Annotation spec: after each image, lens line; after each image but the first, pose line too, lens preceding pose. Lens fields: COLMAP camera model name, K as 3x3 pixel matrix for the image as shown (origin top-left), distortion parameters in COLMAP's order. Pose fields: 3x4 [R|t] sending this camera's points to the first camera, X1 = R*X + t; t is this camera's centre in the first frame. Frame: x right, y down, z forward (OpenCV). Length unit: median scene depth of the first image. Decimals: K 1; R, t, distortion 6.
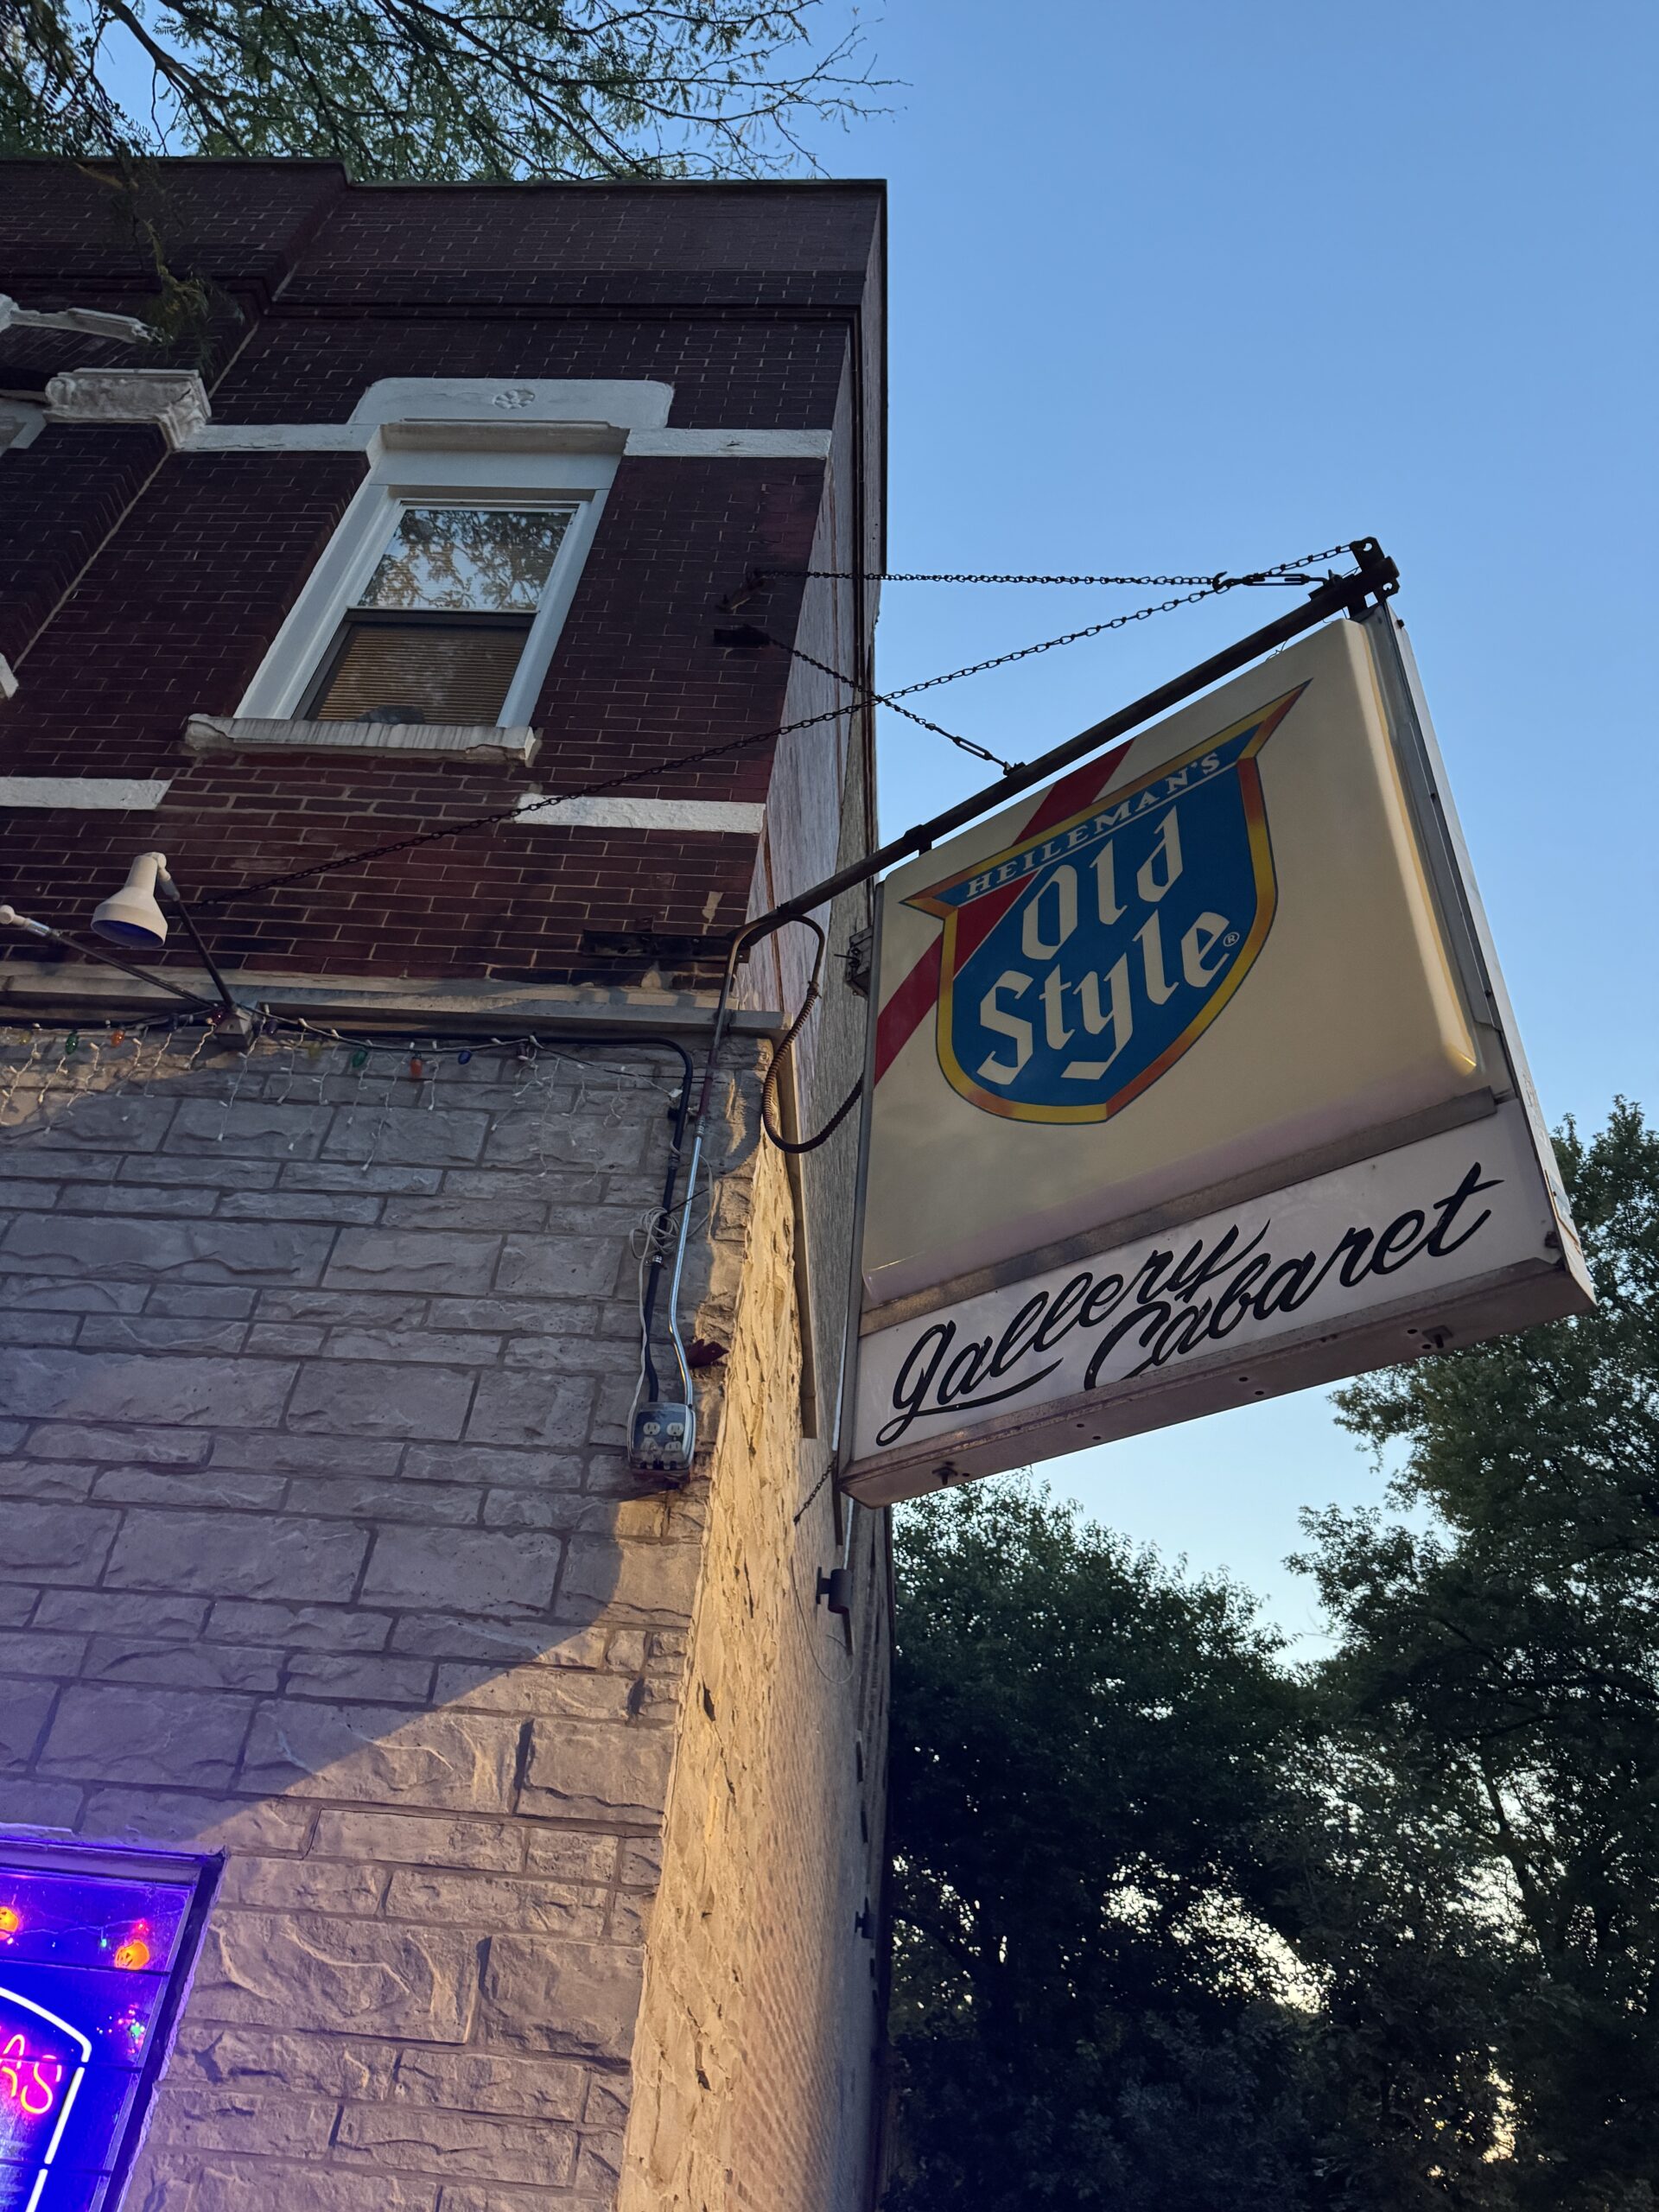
lens RADIAL K [[1539.2, 0, 829.1], [0, 1539.2, 1135.3], [0, 0, 1]] dist [0.055172, -0.066716]
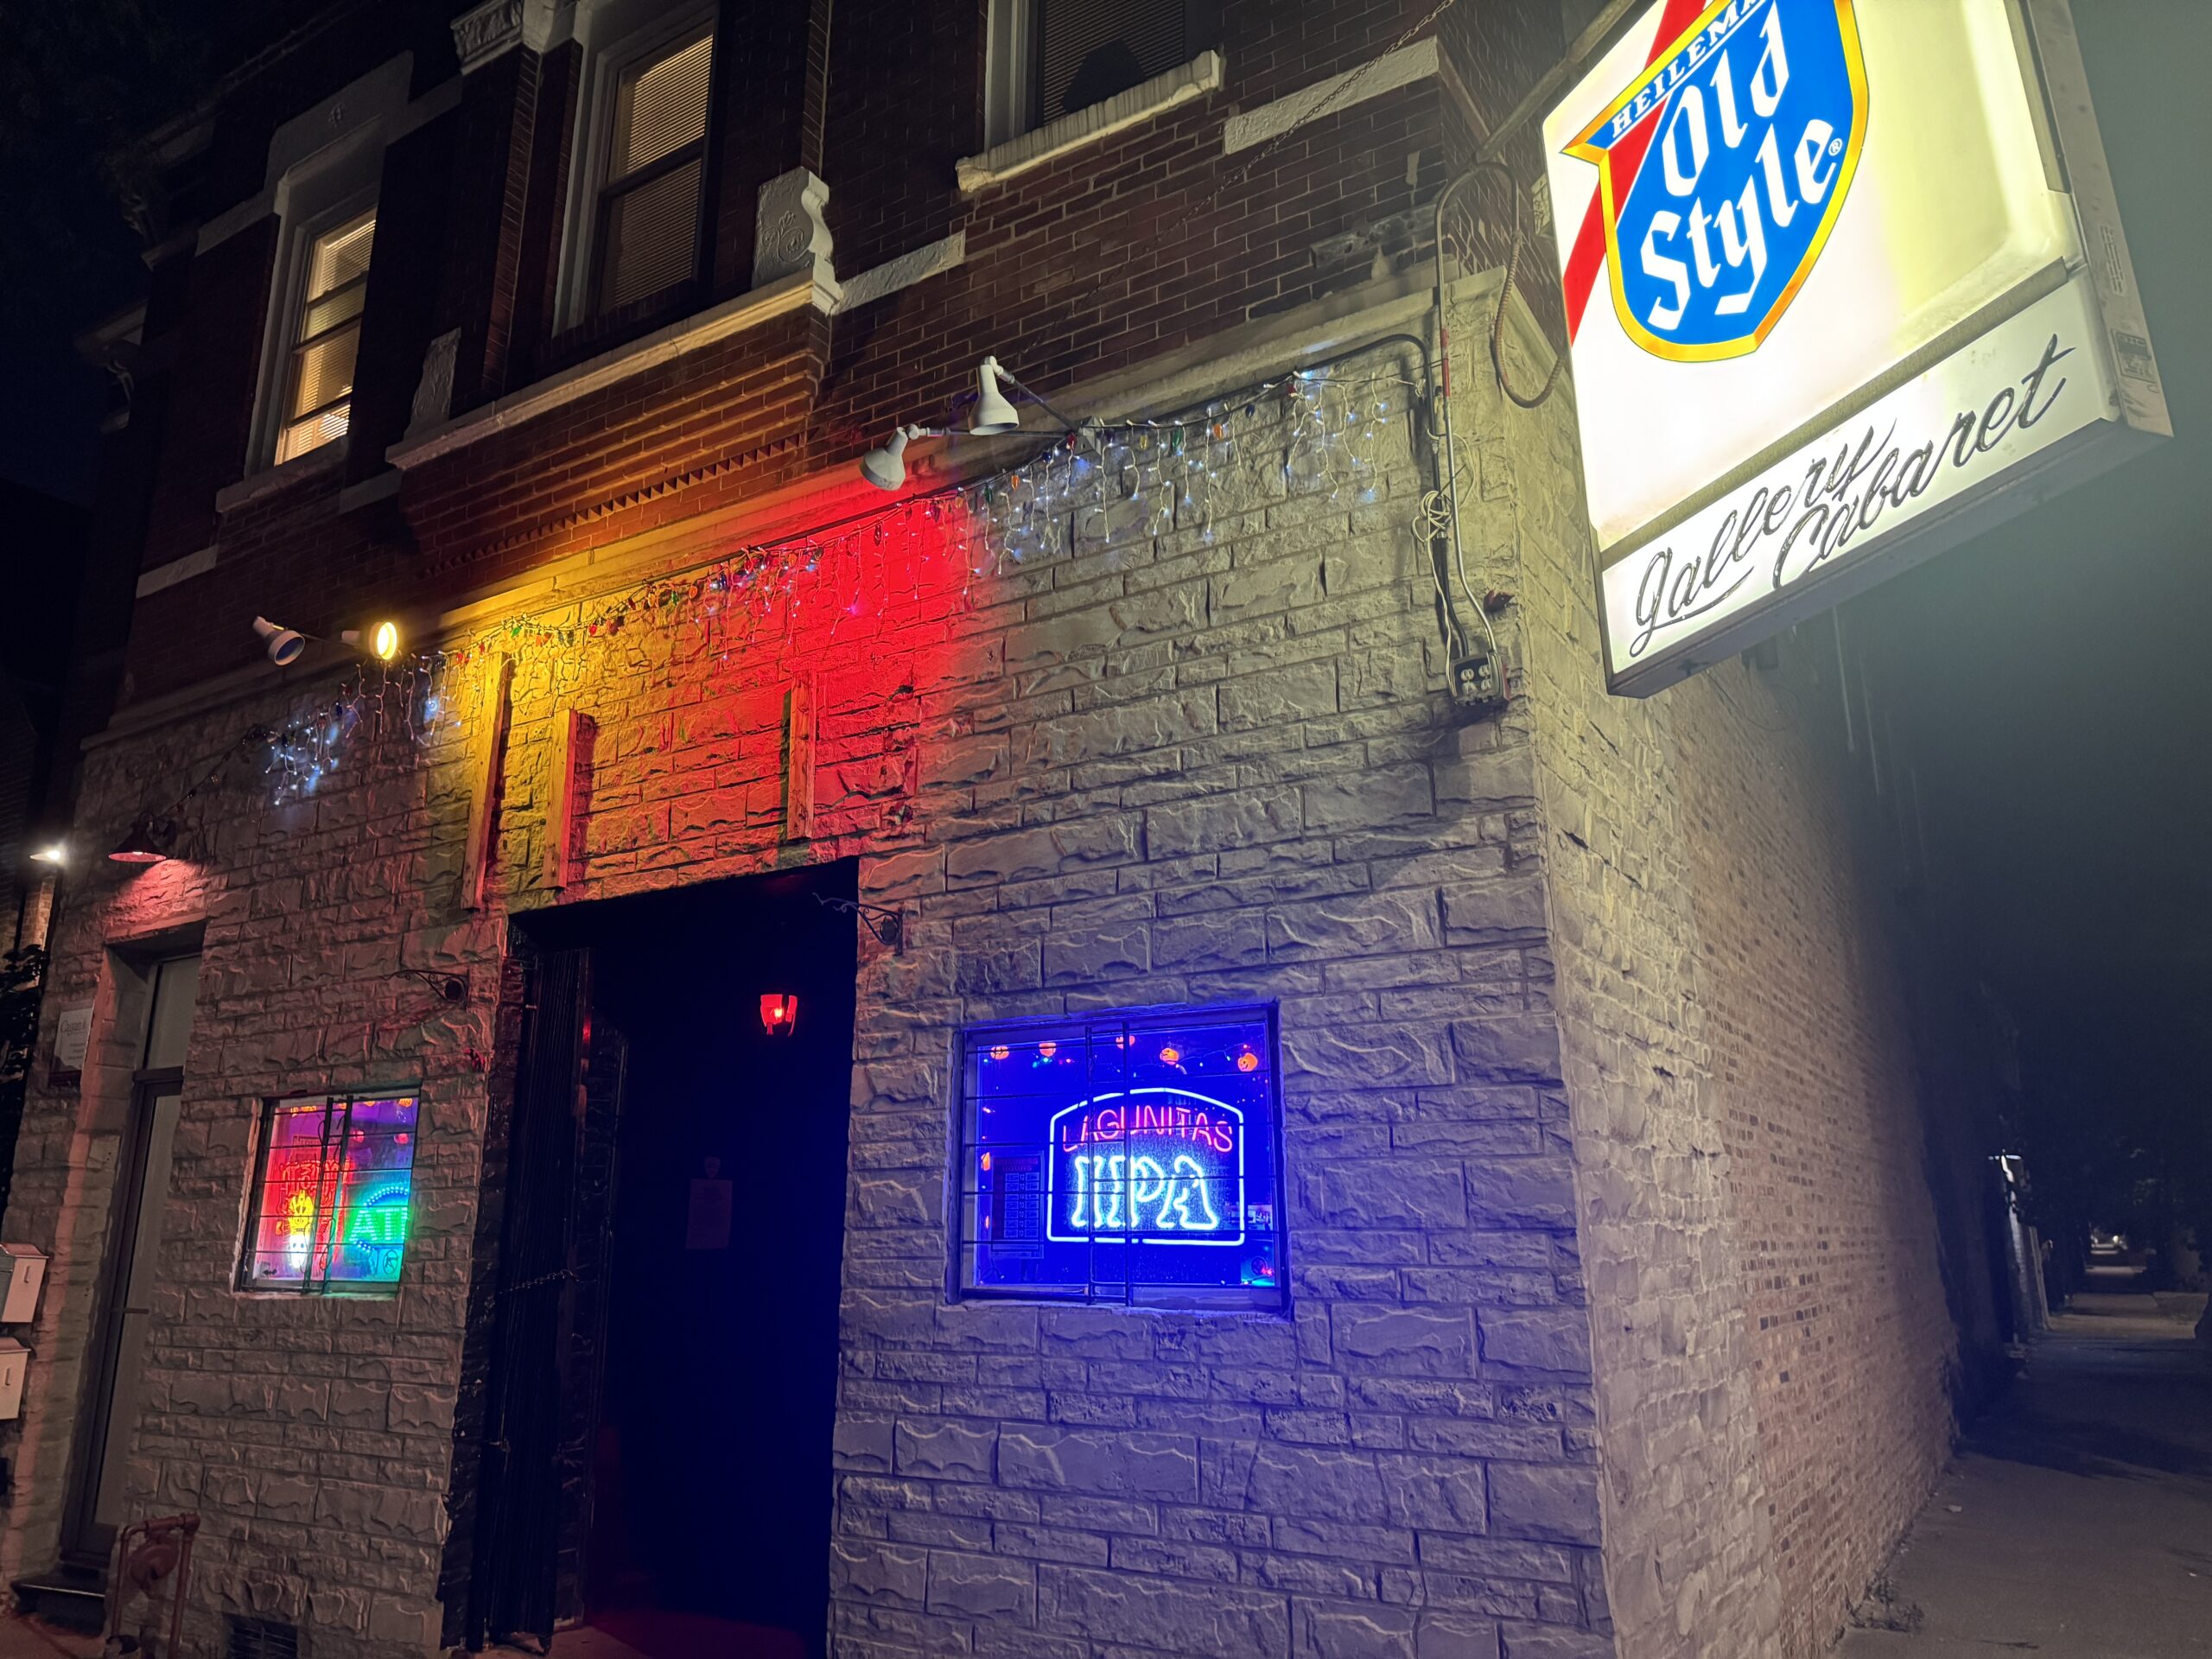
lens RADIAL K [[1520.0, 0, 1092.1], [0, 1520.0, 806.7], [0, 0, 1]] dist [0.088095, -0.135978]
pose [[0.859077, -0.218288, -0.462966, 0.210341], [0.374032, 0.885180, 0.276690, -0.211695], [0.349410, -0.410862, 0.842084, -0.291948]]
